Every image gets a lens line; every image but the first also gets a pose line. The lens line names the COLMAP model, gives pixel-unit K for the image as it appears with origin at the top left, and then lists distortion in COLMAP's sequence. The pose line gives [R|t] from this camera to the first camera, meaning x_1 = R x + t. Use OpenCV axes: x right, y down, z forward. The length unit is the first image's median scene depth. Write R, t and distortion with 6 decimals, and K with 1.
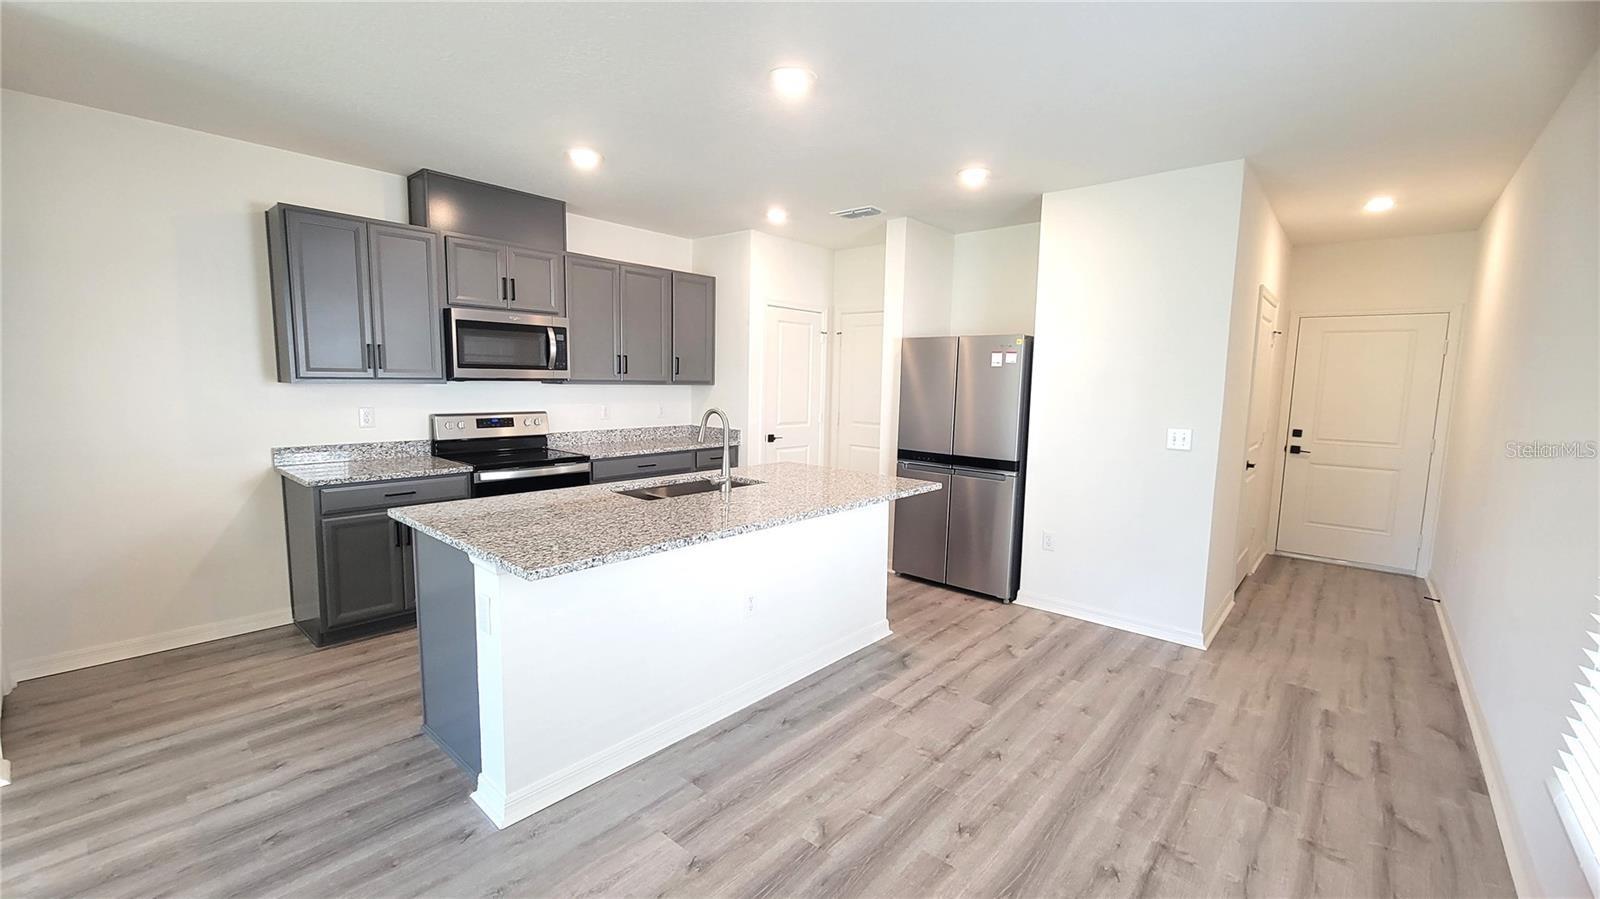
lens RADIAL K [[639.7, 0, 800.0], [0, 639.7, 449.5], [0, 0, 1]] dist [0.000380, -0.003930]
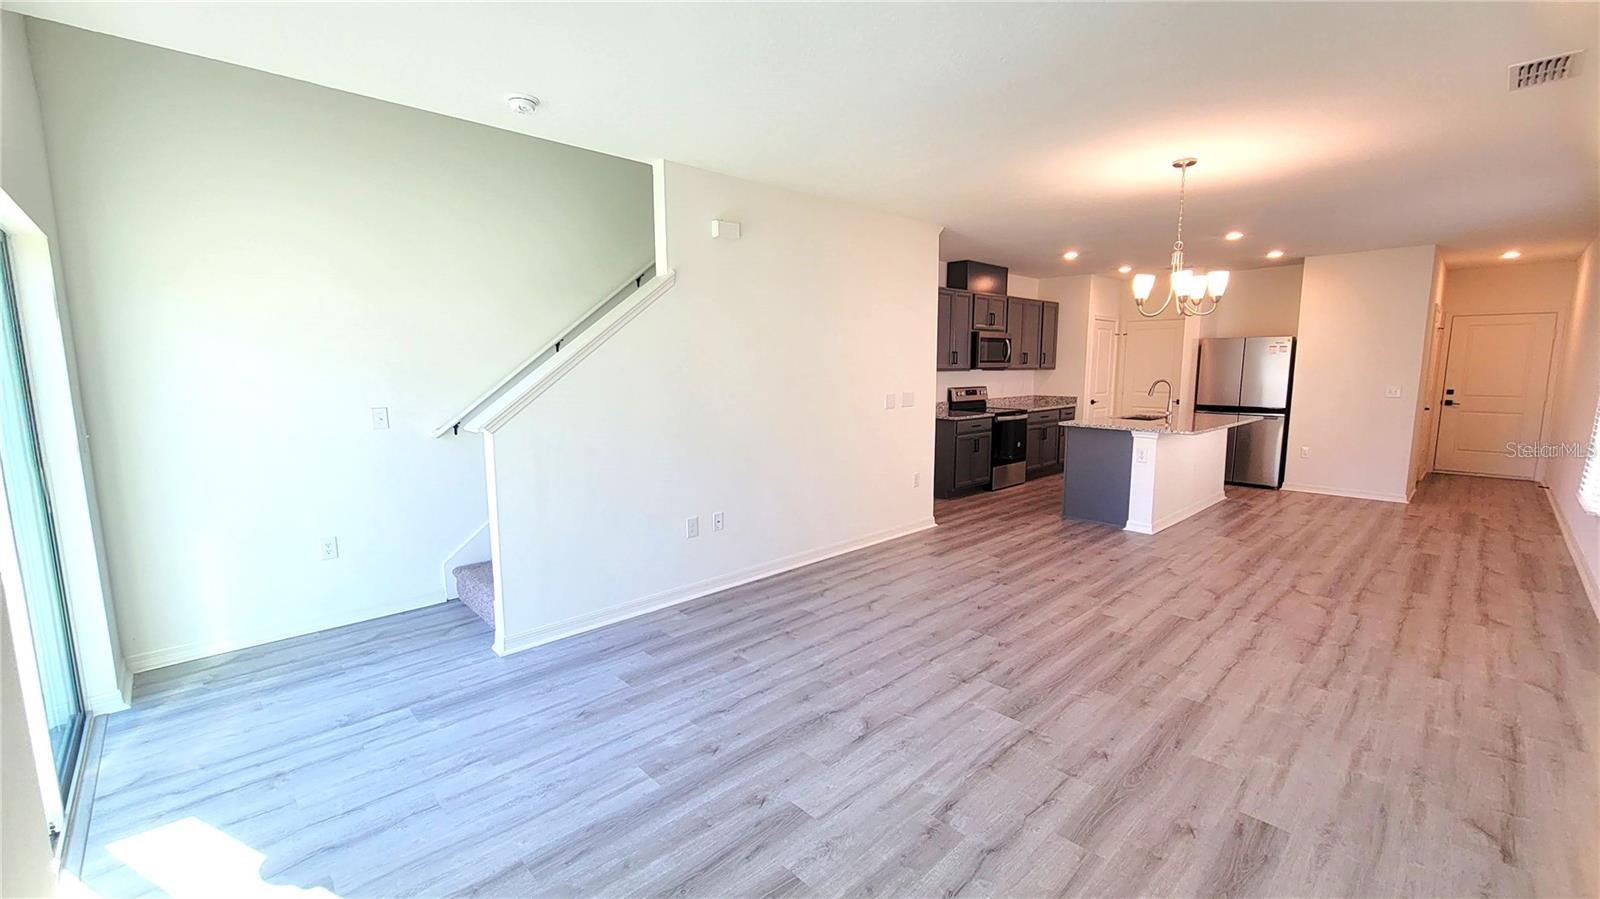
lens RADIAL K [[639.7, 0, 800.0], [0, 639.7, 449.5], [0, 0, 1]] dist [0.000380, -0.003930]
pose [[0.995322, -0.011460, -0.095931, -0.822752], [0.013166, 0.999766, 0.017166, 0.084906], [0.095712, -0.018348, 0.995240, -0.882204]]
